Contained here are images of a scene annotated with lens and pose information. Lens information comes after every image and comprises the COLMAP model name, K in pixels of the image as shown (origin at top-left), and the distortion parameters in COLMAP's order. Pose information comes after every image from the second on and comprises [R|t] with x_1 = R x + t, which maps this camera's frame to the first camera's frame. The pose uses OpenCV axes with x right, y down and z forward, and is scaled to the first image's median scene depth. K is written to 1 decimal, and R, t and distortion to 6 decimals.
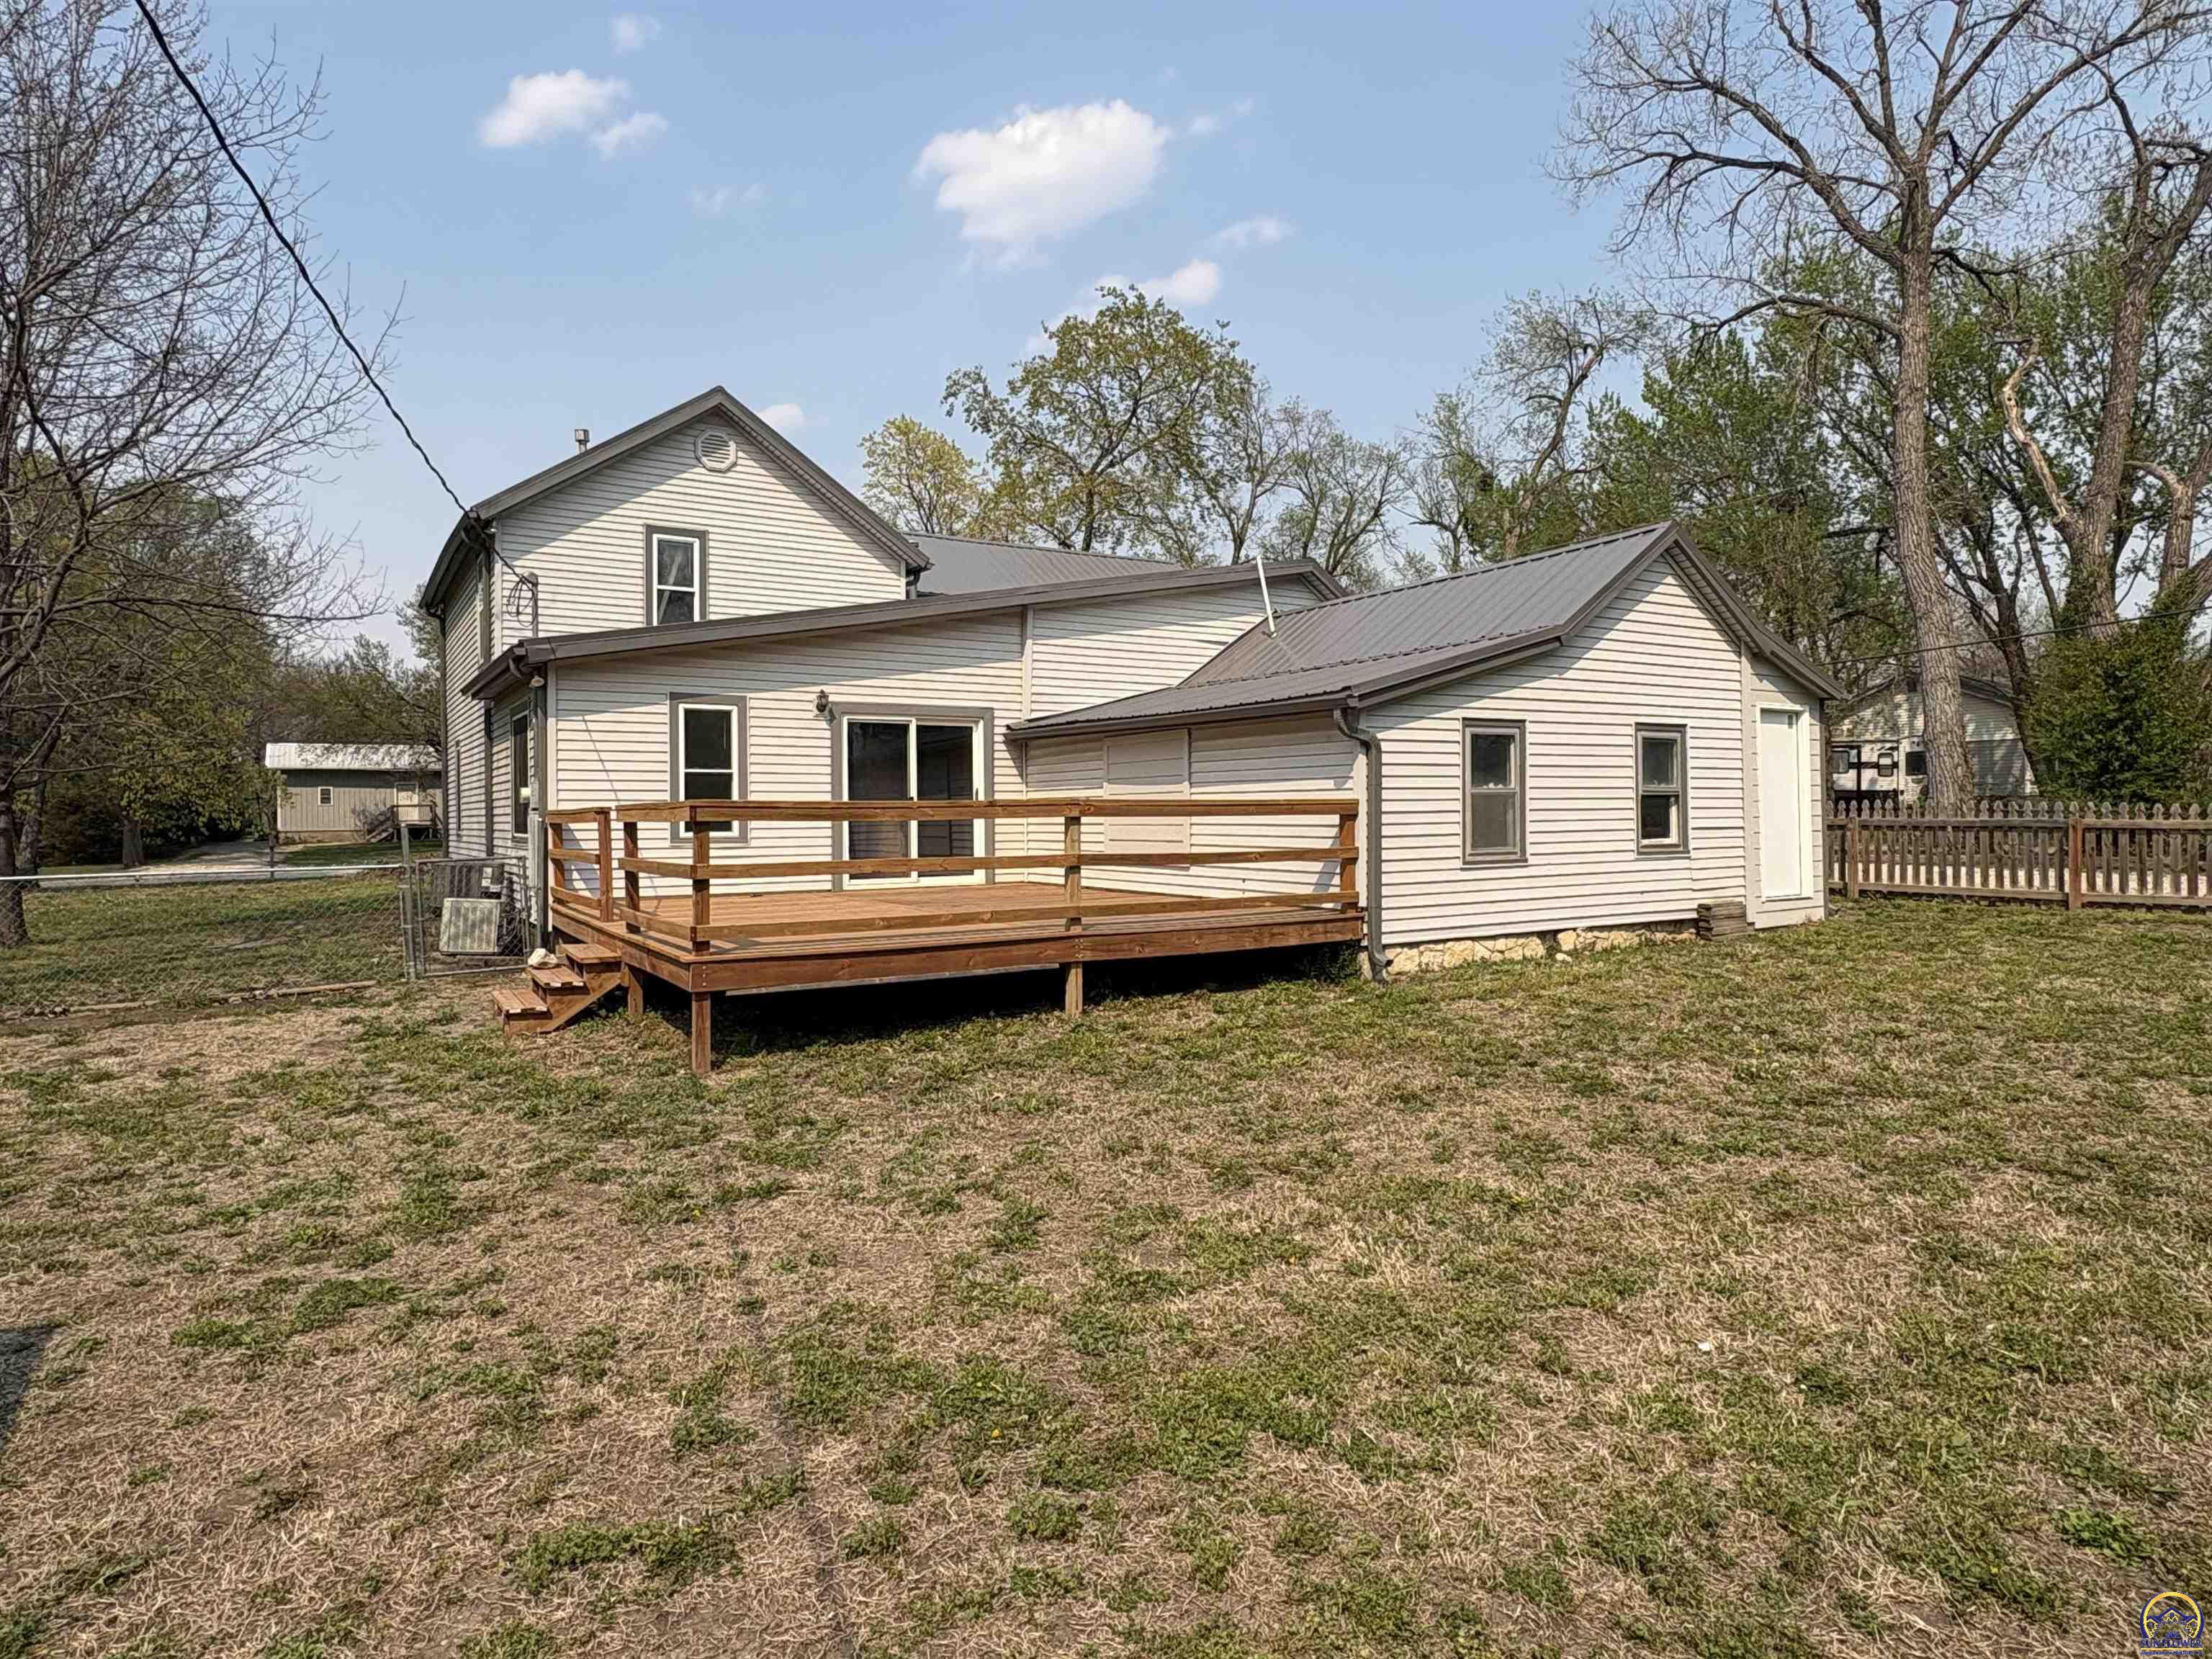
lens RADIAL K [[1287.7, 0, 1106.0], [0, 1287.7, 829.5], [0, 0, 1]] dist [0.000323, -0.000169]
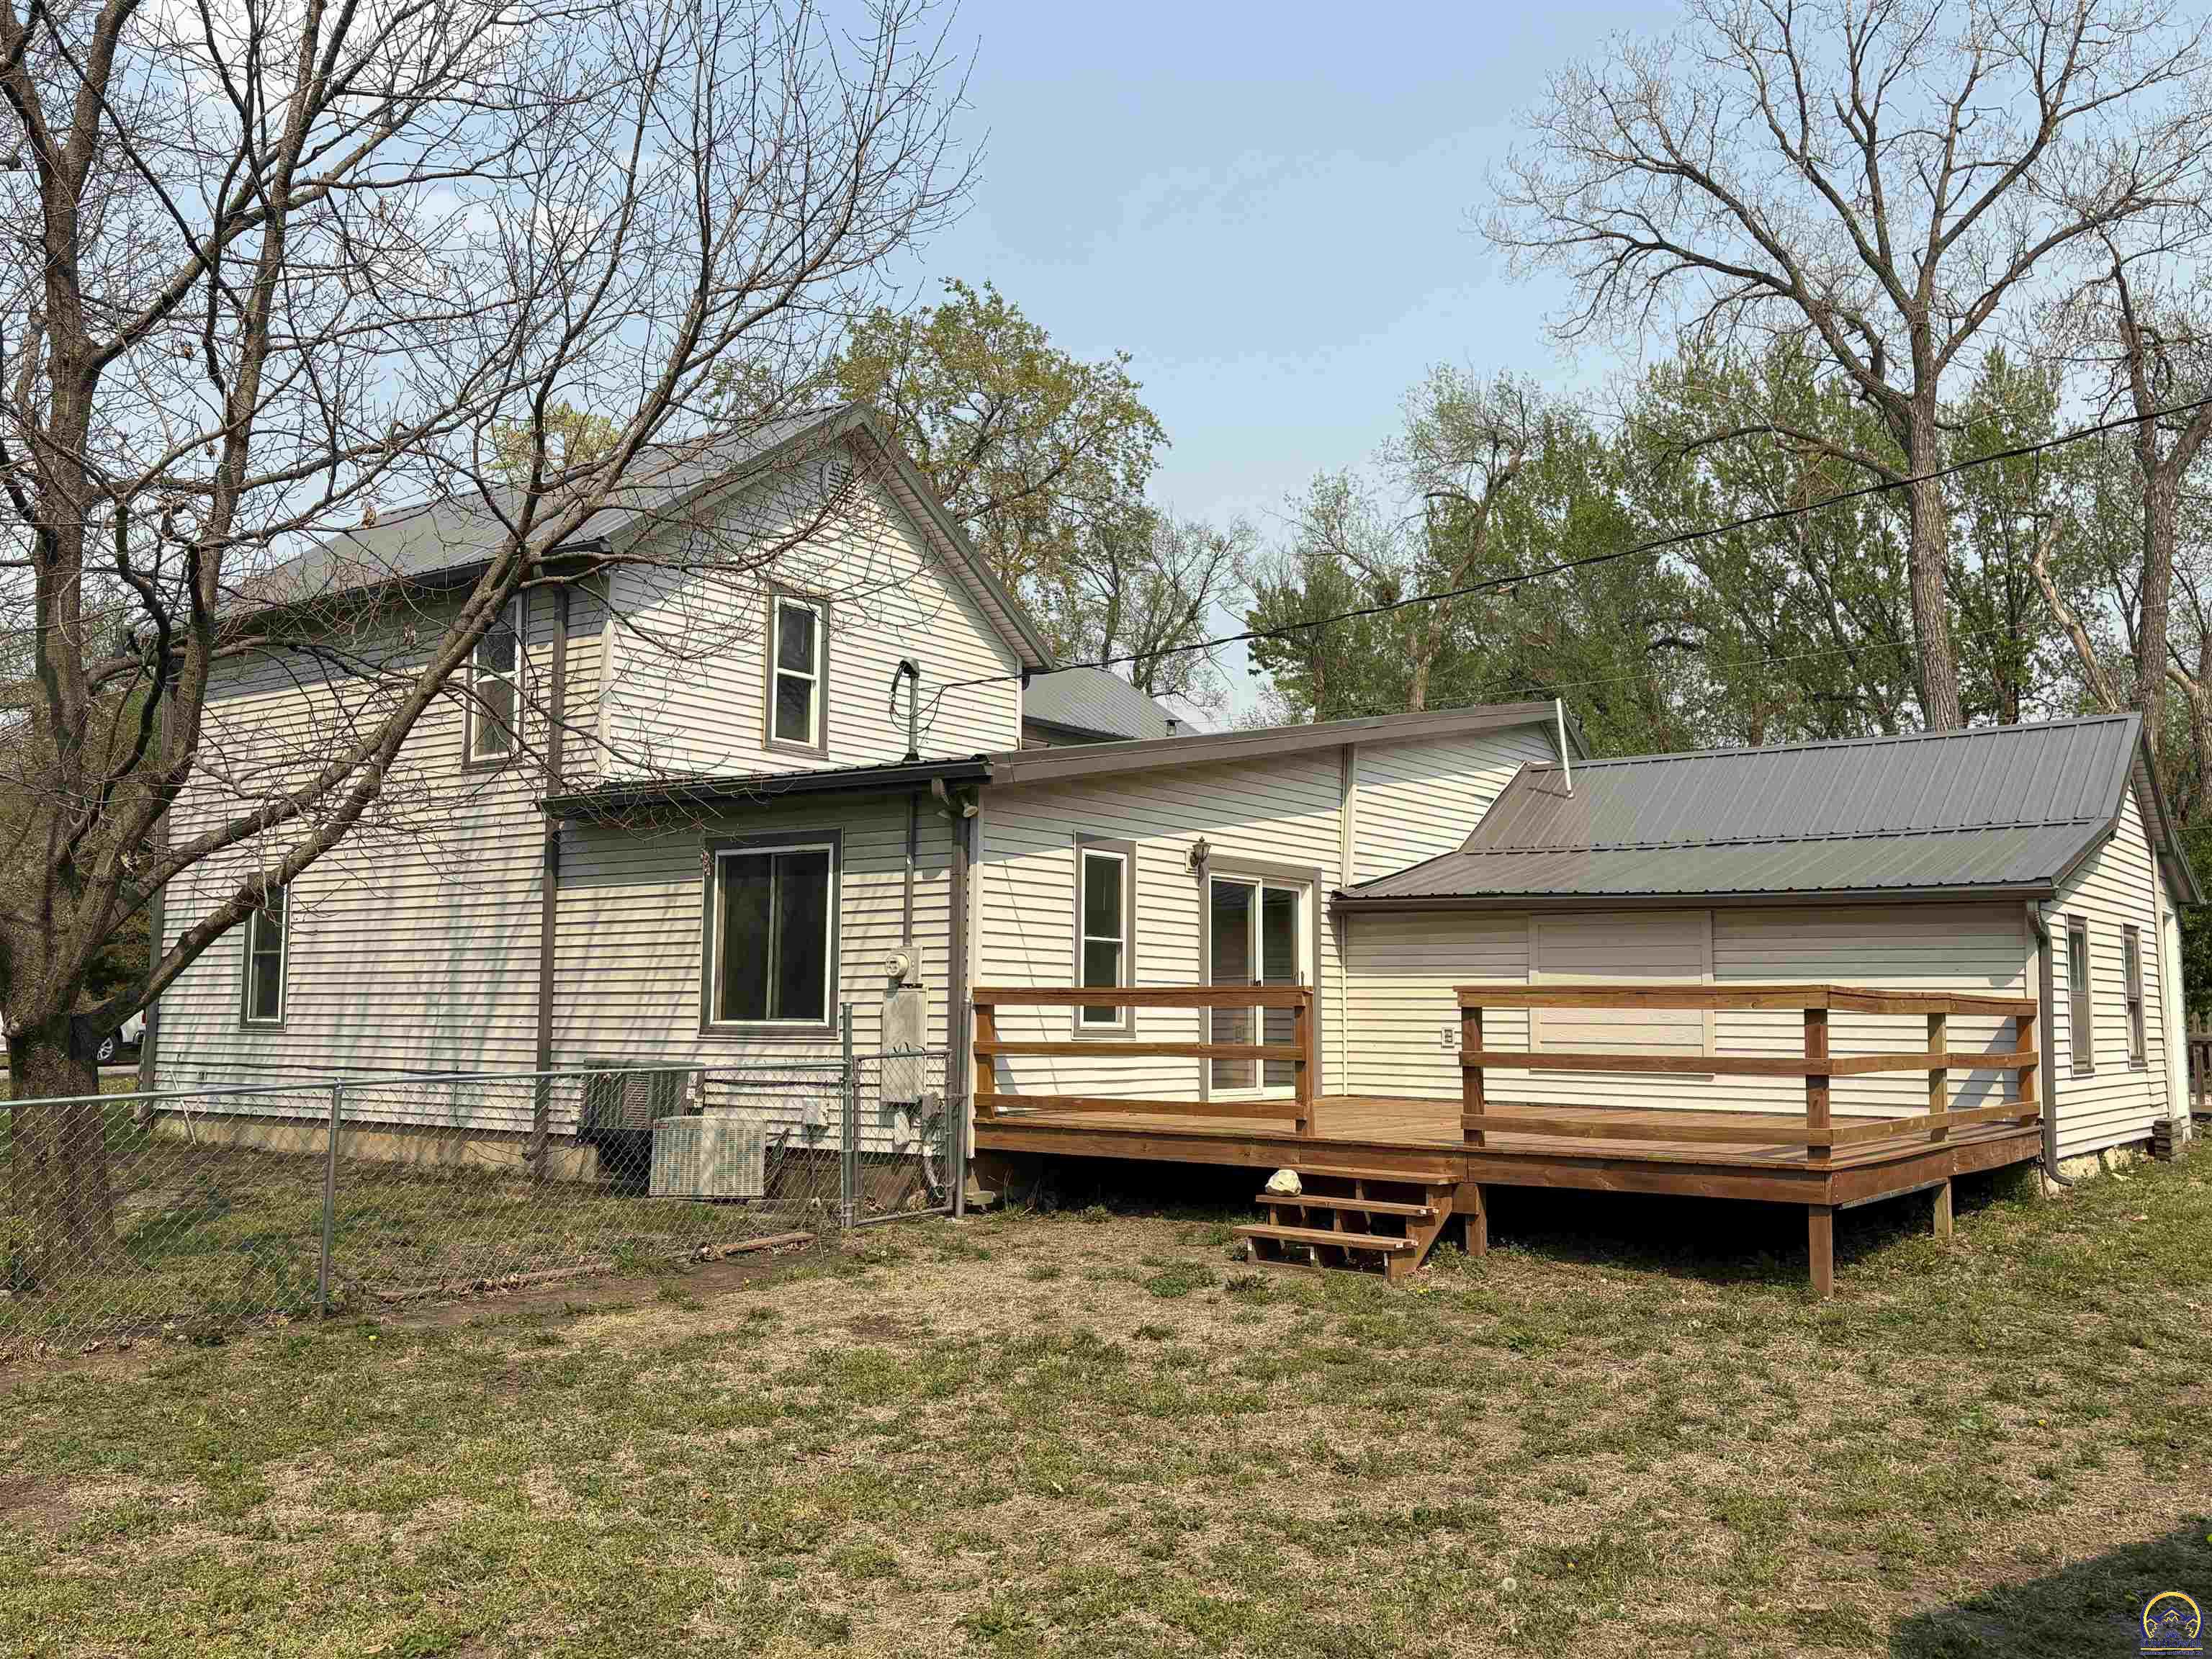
lens RADIAL K [[1945.8, 0, 1106.0], [0, 1945.8, 829.5], [0, 0, 1]] dist [0.057589, -0.015764]
pose [[0.926027, 0.053928, 0.373585, -0.682920], [-0.013778, 0.993911, -0.109320, 0.013217], [-0.377205, 0.096086, 0.921132, -0.039831]]
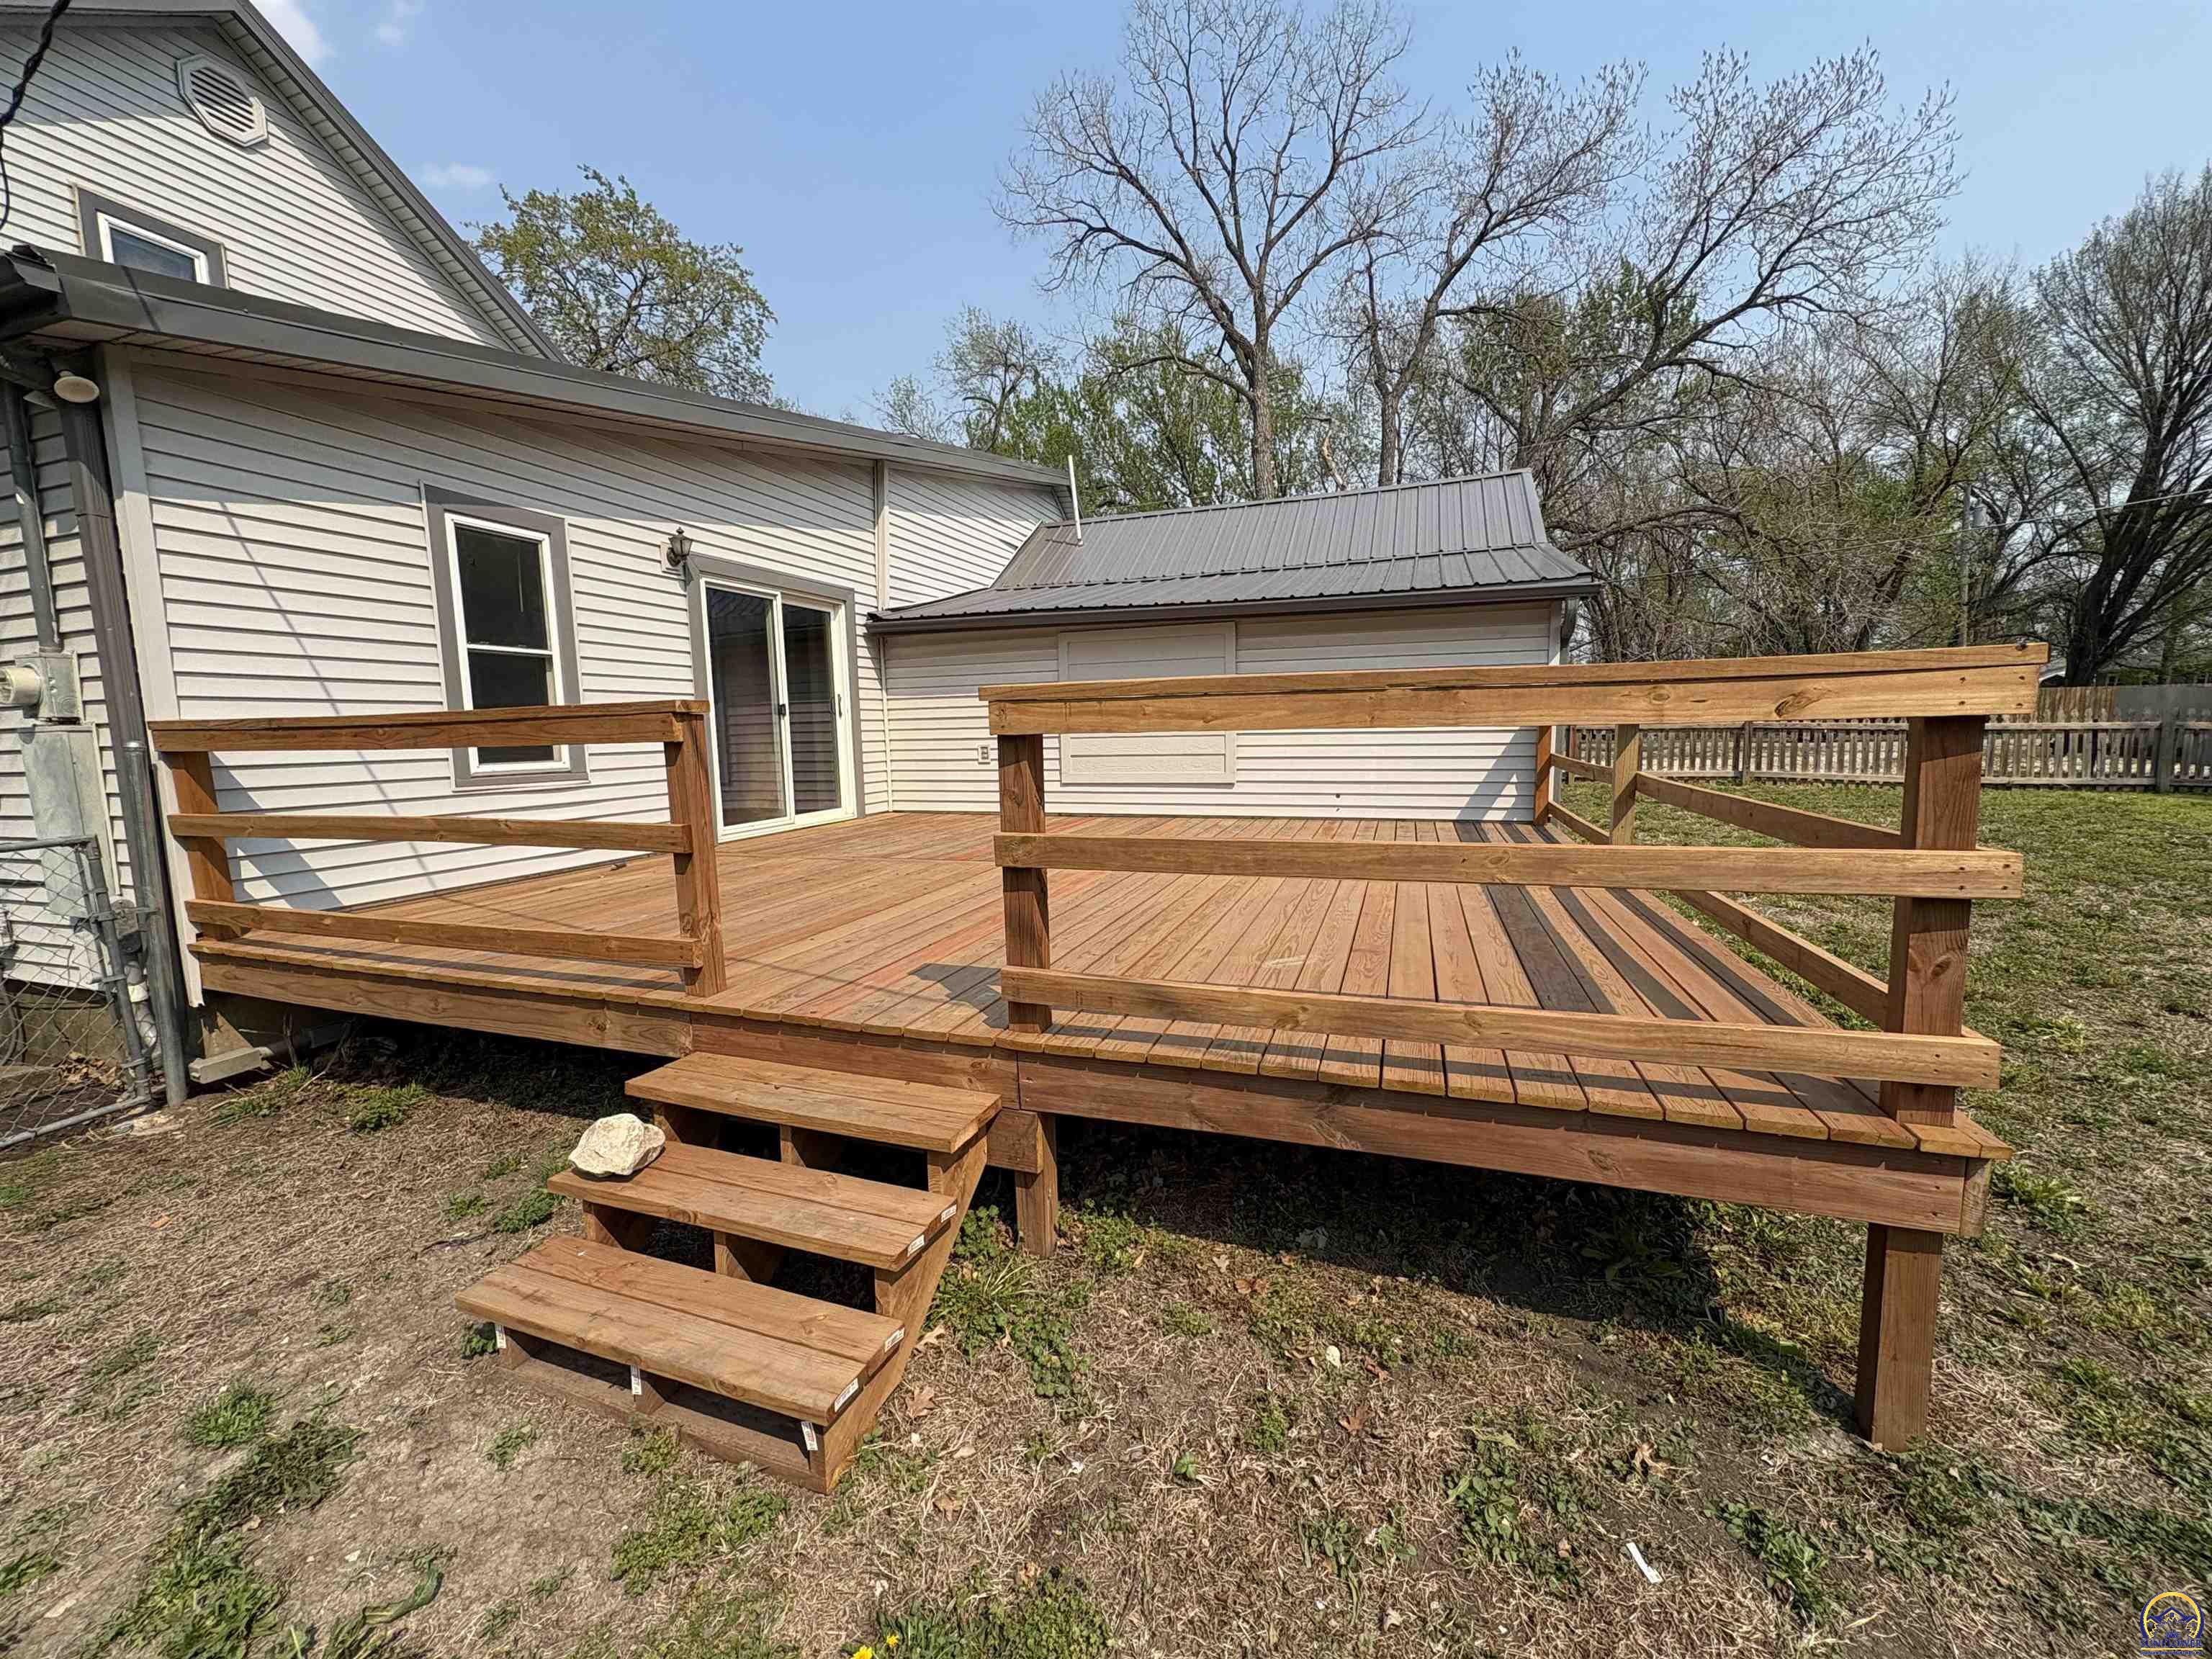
lens RADIAL K [[874.1, 0, 1102.0], [0, 874.1, 834.6], [0, 0, 1]] dist [-0.001109, -0.000054]
pose [[0.773656, -0.085742, 0.627778, -0.330466], [0.020483, 0.993668, 0.110473, -0.003404], [-0.633275, -0.072610, 0.770513, 0.515969]]
